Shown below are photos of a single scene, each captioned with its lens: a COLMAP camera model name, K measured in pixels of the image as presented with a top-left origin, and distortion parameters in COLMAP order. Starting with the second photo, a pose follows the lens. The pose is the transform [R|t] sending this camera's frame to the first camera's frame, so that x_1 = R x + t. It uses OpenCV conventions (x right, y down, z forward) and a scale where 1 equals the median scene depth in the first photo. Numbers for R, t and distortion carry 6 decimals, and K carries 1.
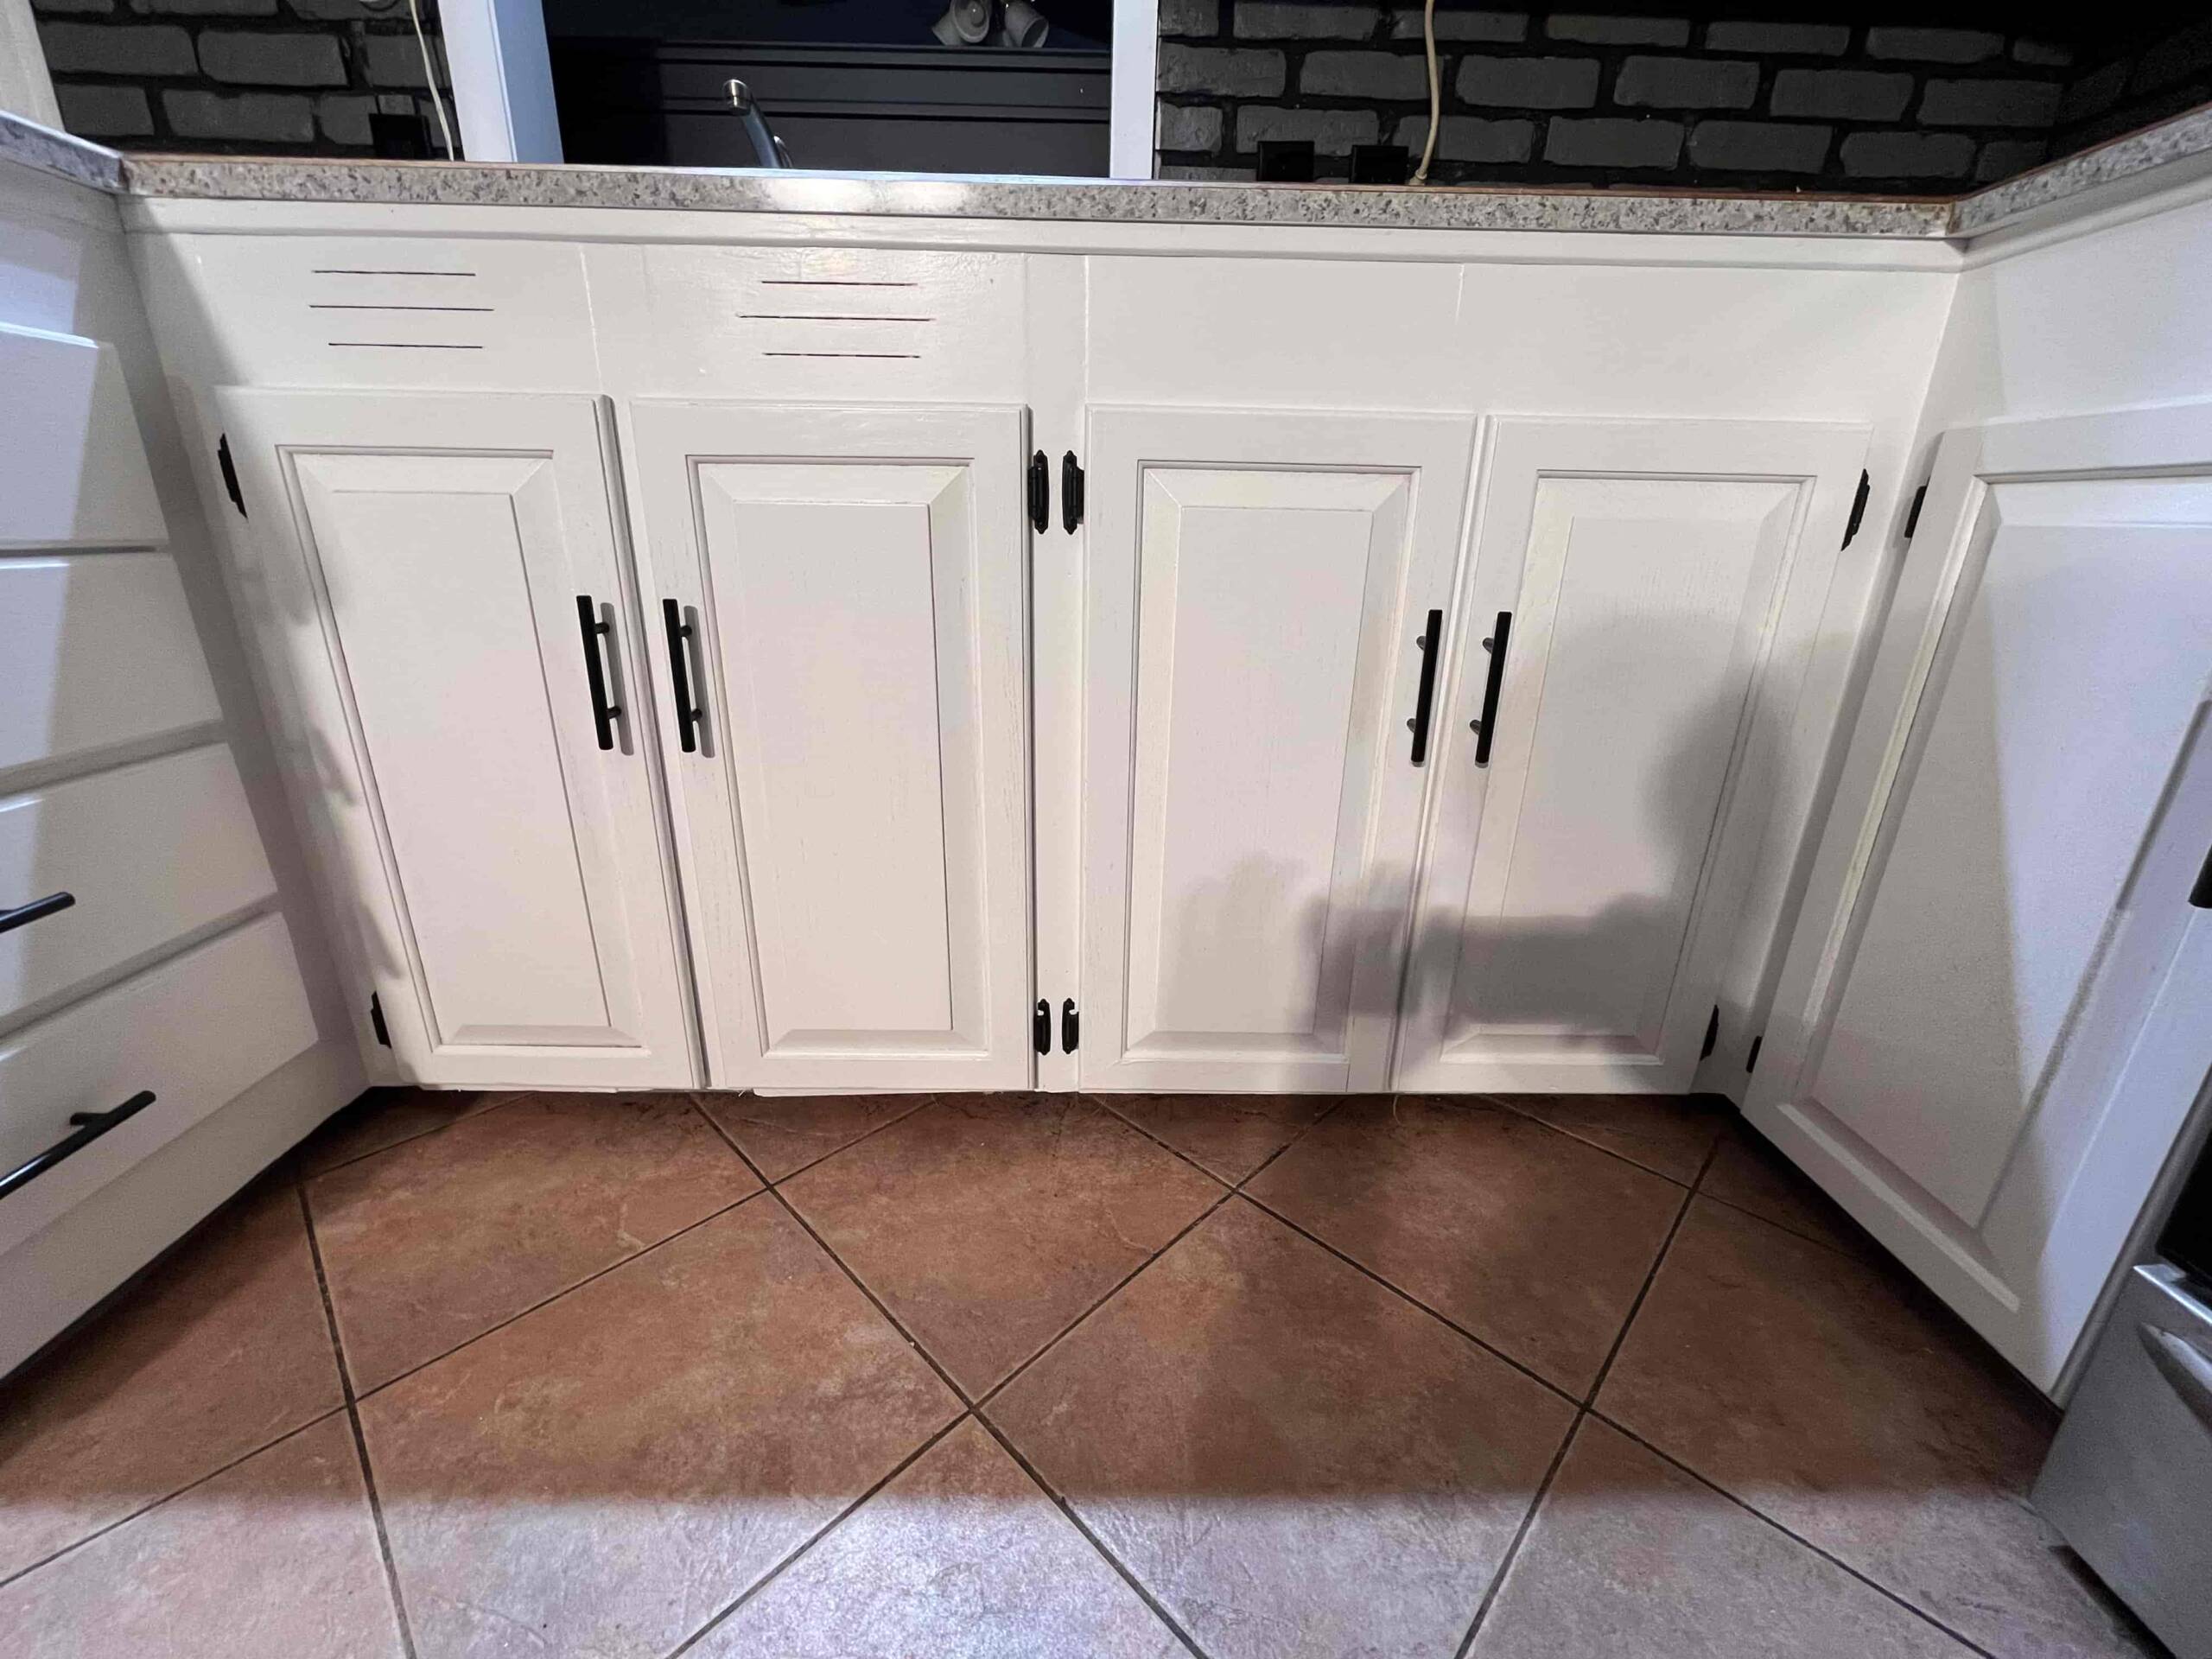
lens RADIAL K [[887.0, 0, 1109.5], [0, 887.0, 827.3], [0, 0, 1]] dist [-0.007990, 0.000685]
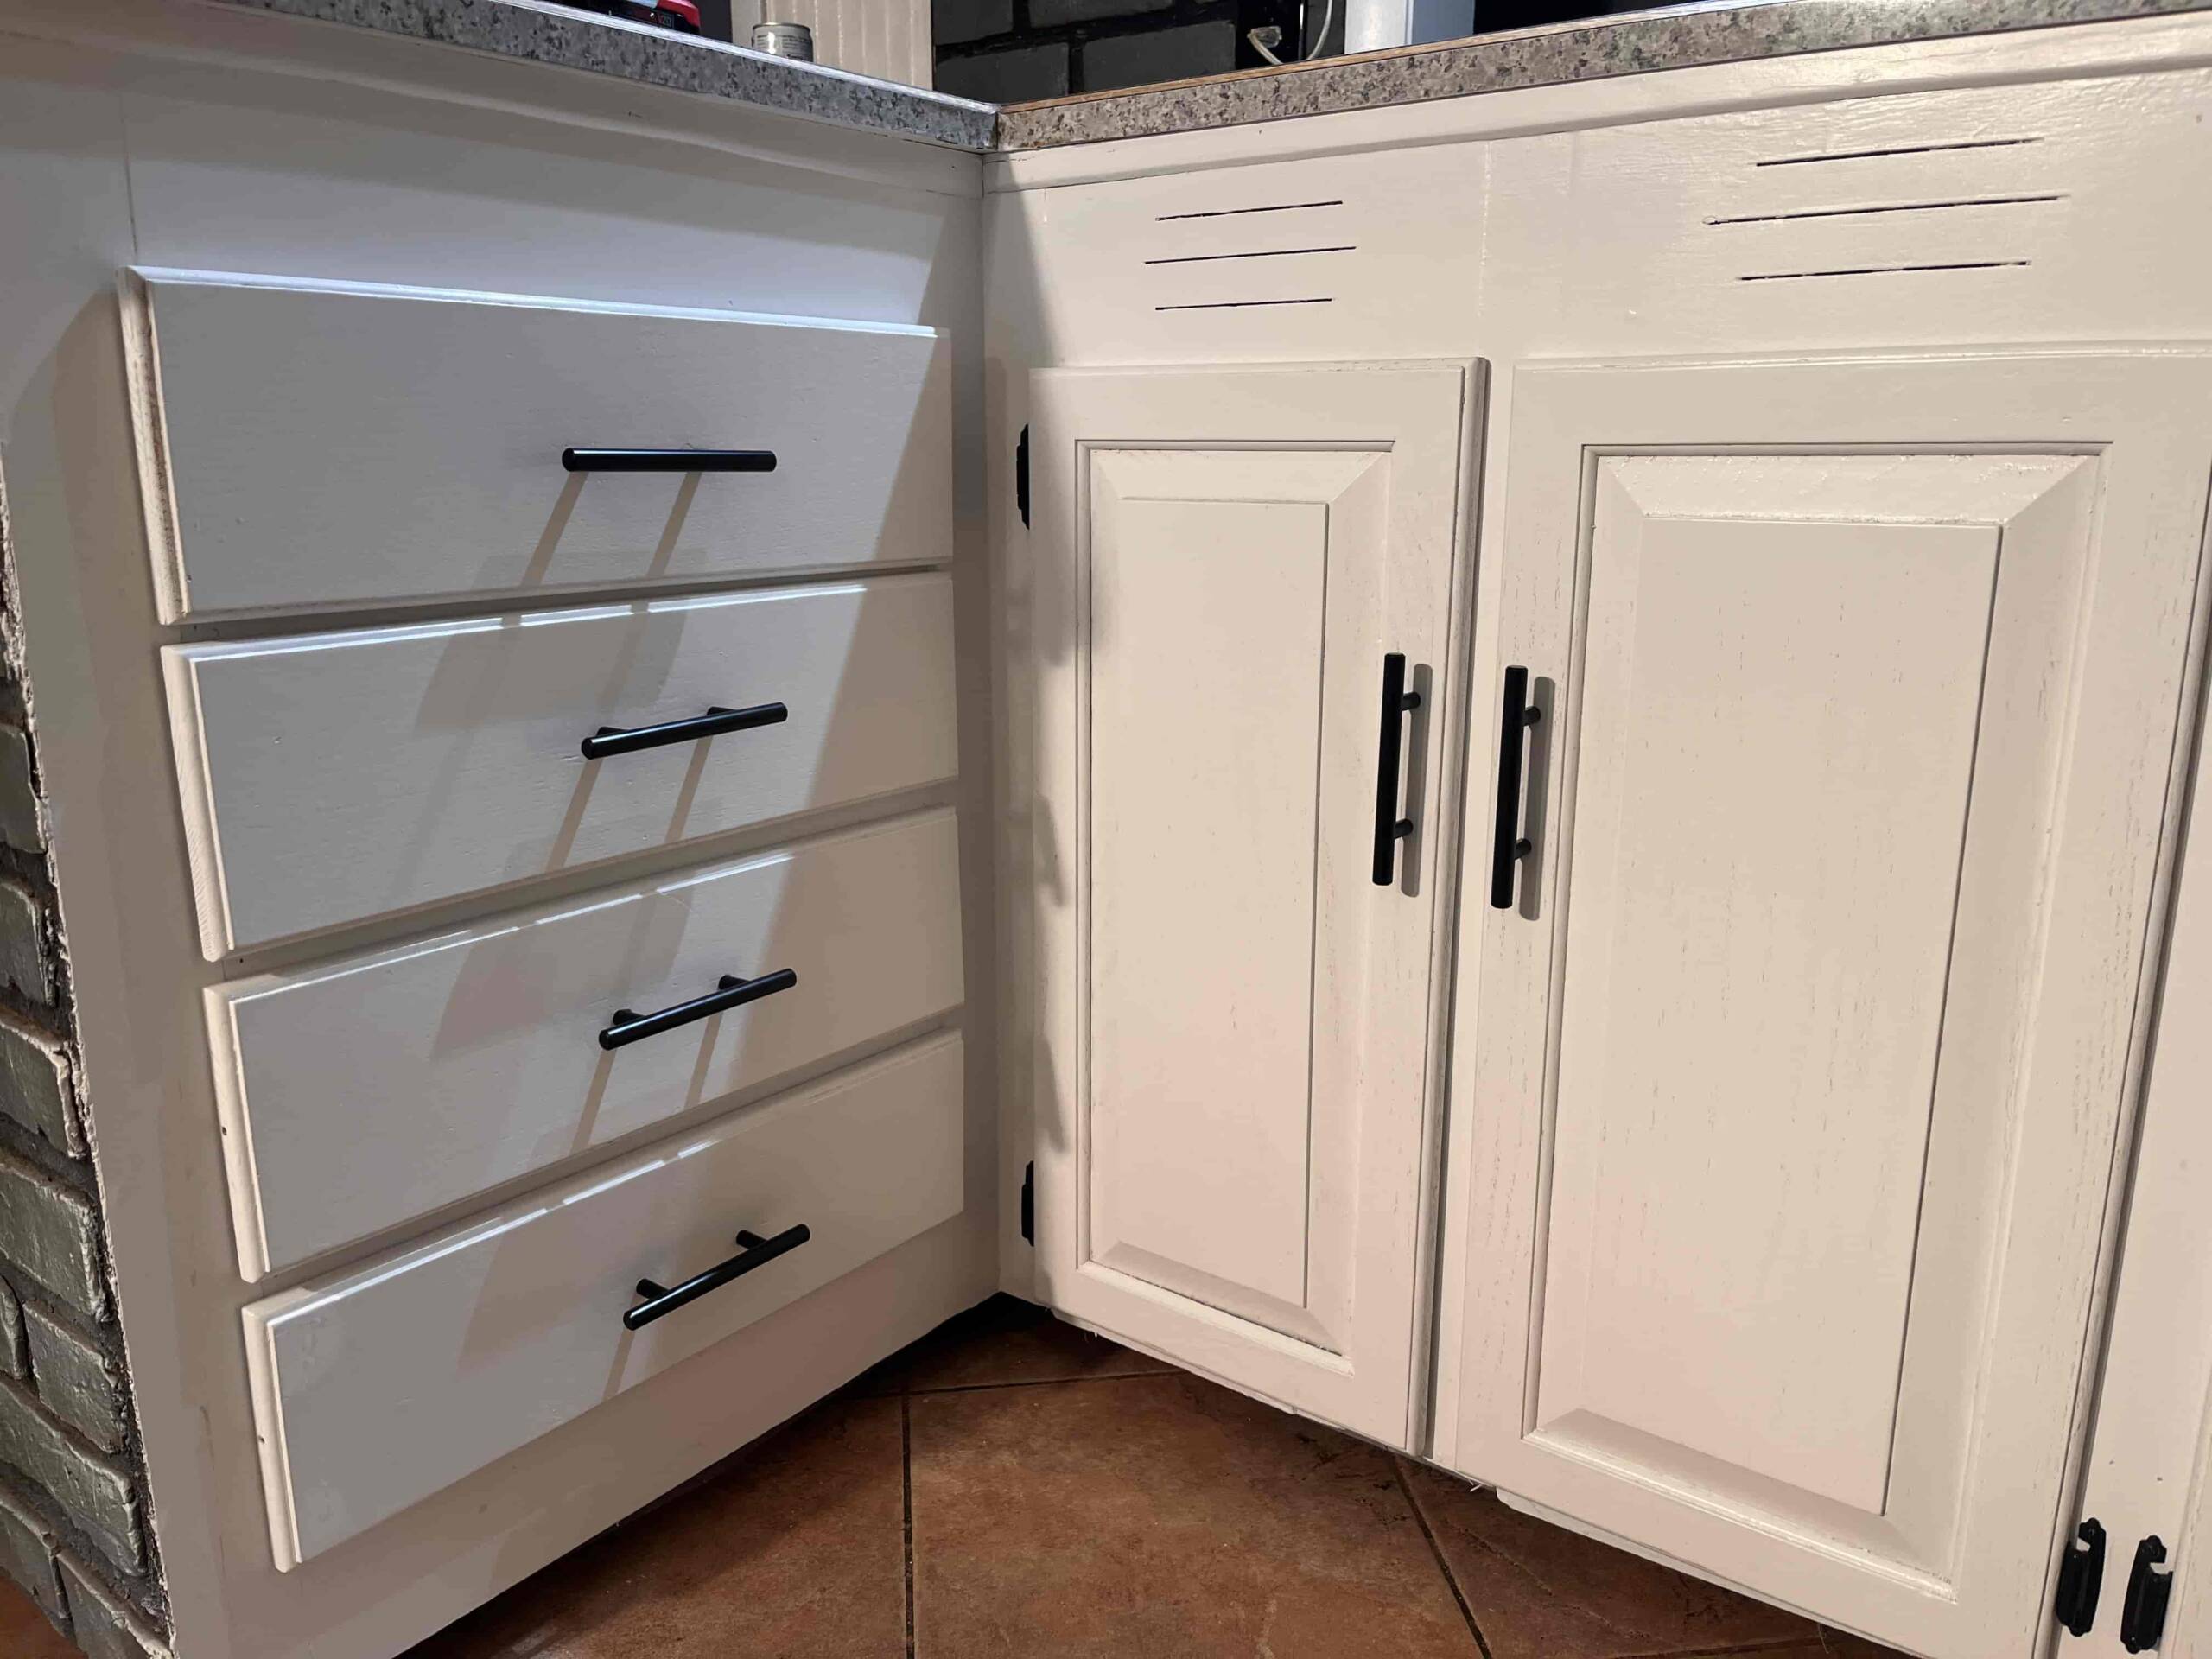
lens RADIAL K [[1674.4, 0, 1109.1], [0, 1674.4, 840.2], [0, 0, 1]] dist [0.041164, -0.065982]
pose [[0.784665, 0.127092, -0.606752, 0.014548], [-0.187031, 0.981685, -0.036247, -0.040467], [0.591033, 0.141924, 0.794064, -0.101943]]
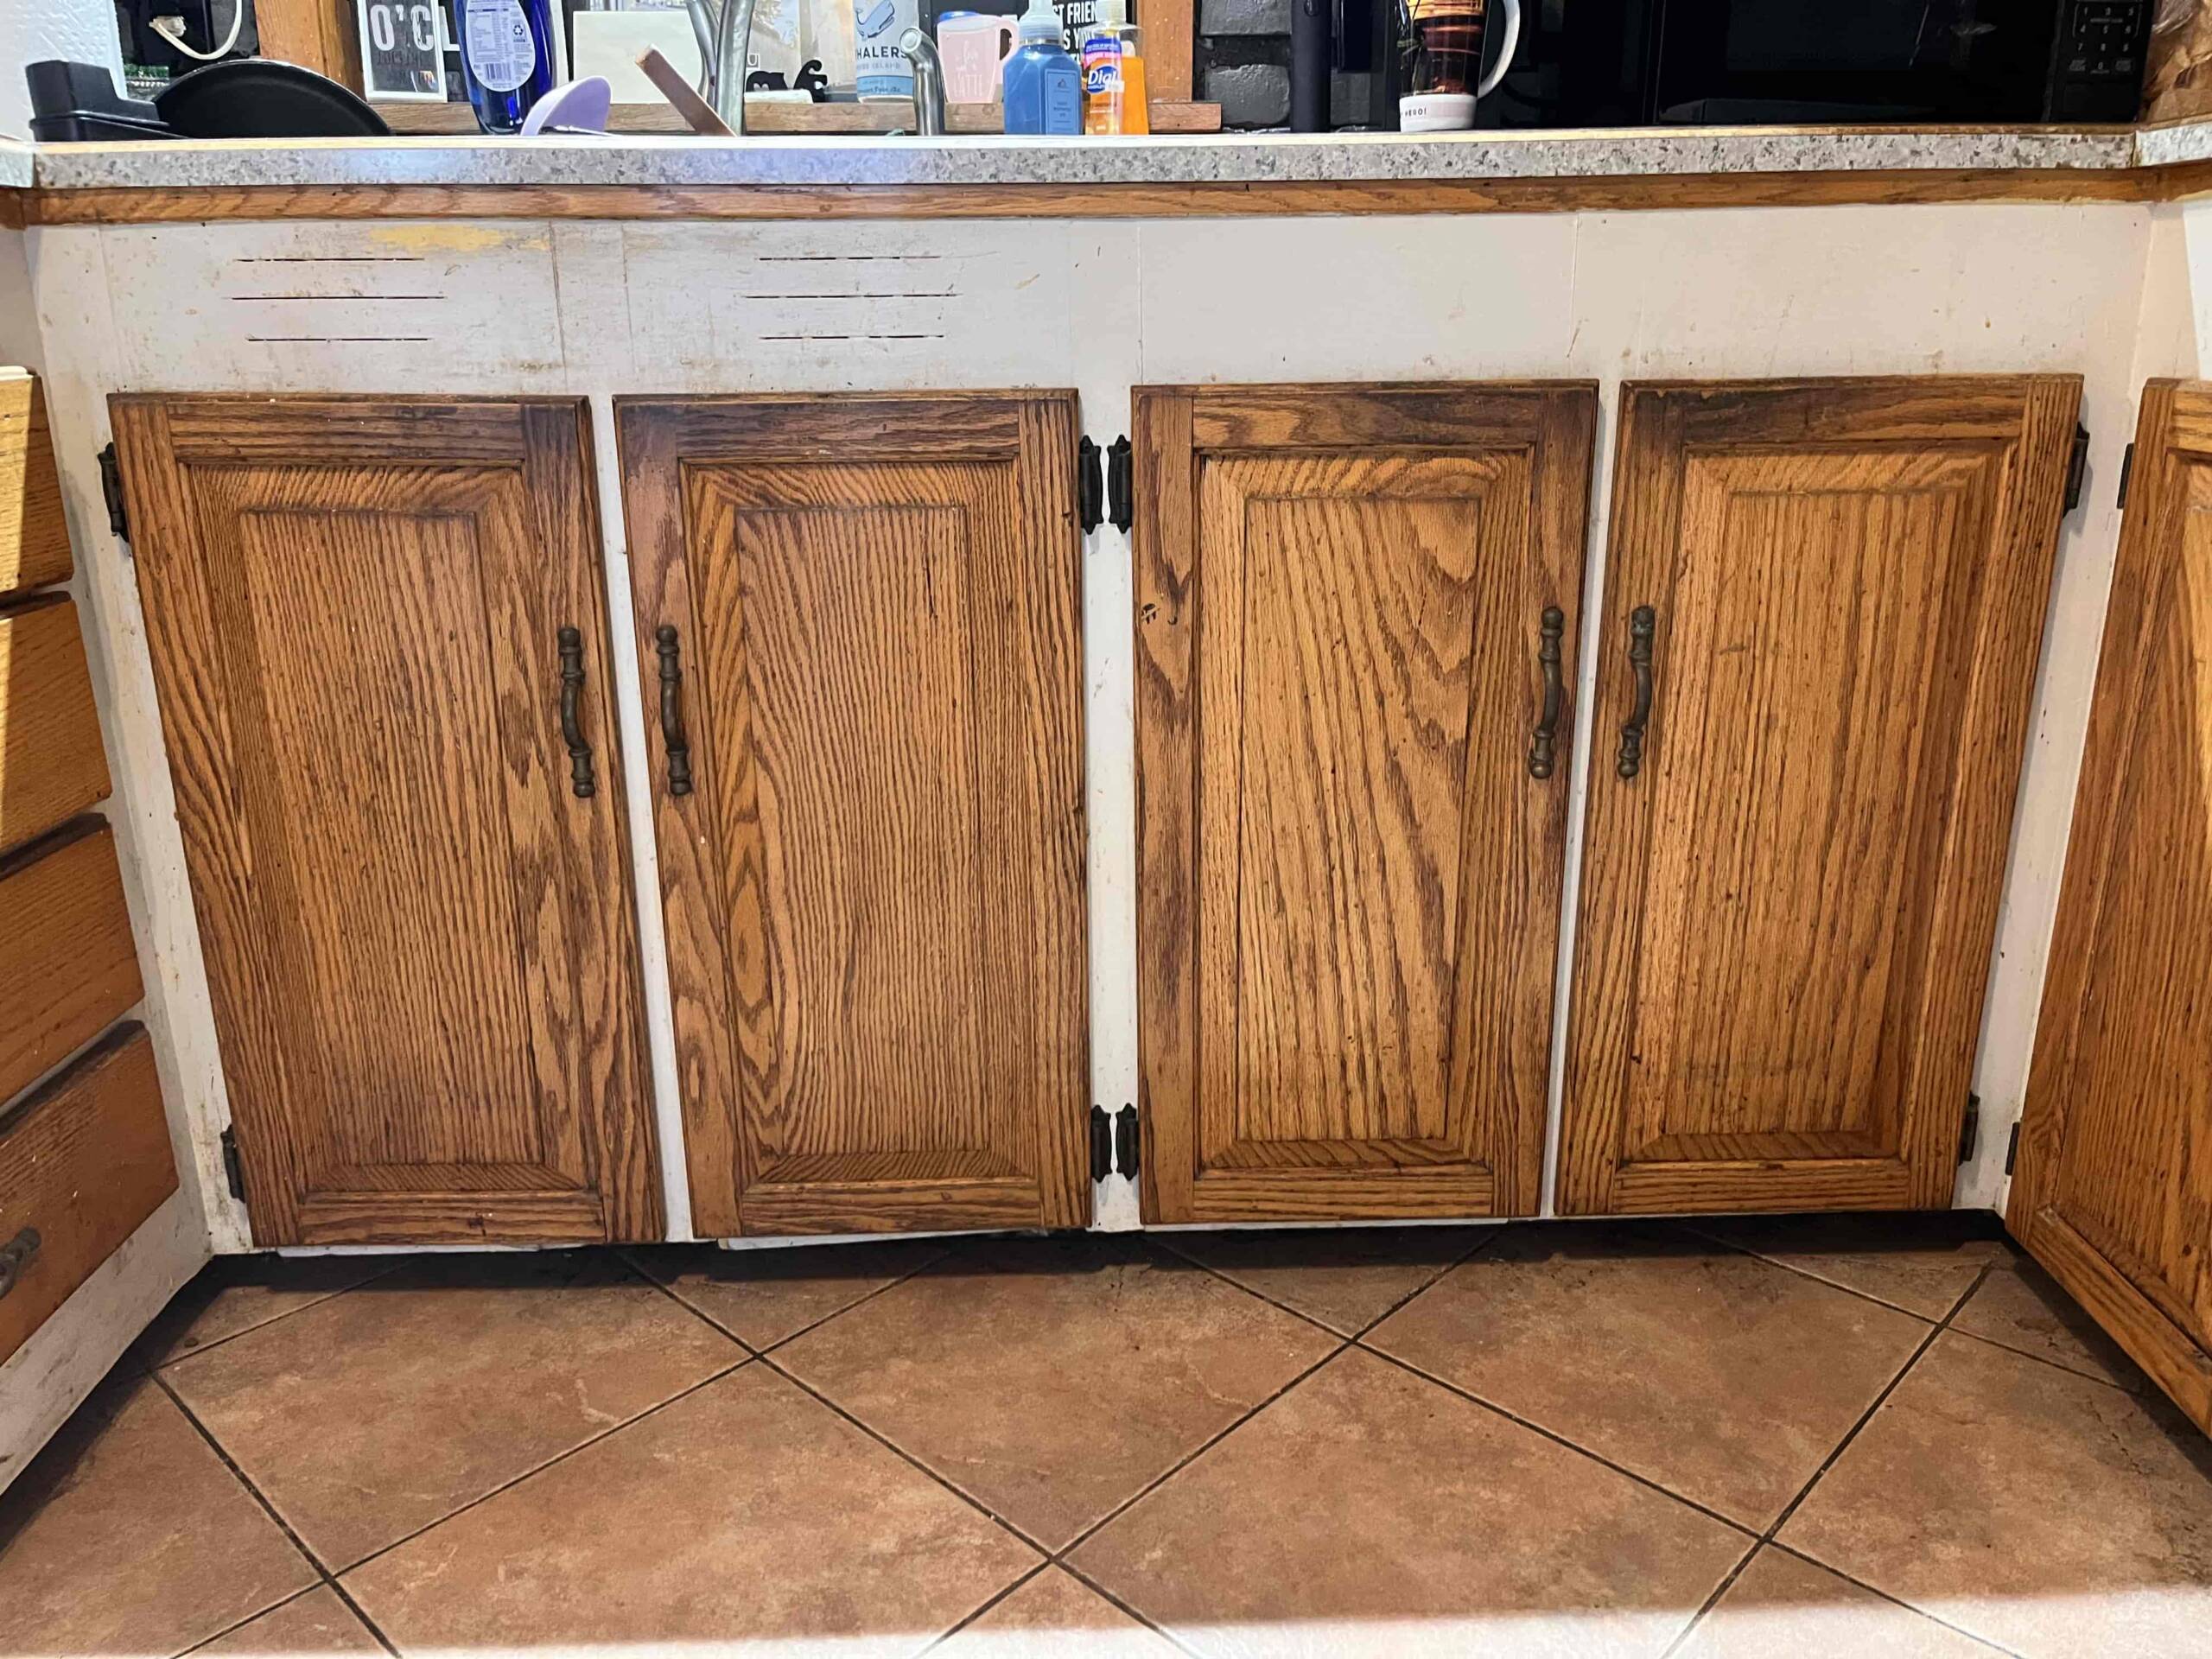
lens RADIAL K [[1674.4, 0, 1109.9], [0, 1674.4, 847.1], [0, 0, 1]] dist [0.041164, -0.065982]
pose [[0.999505, -0.031452, -0.000633, -0.068316], [0.031426, 0.999191, -0.025076, 0.004806], [0.001421, 0.025043, 0.999685, -0.593053]]
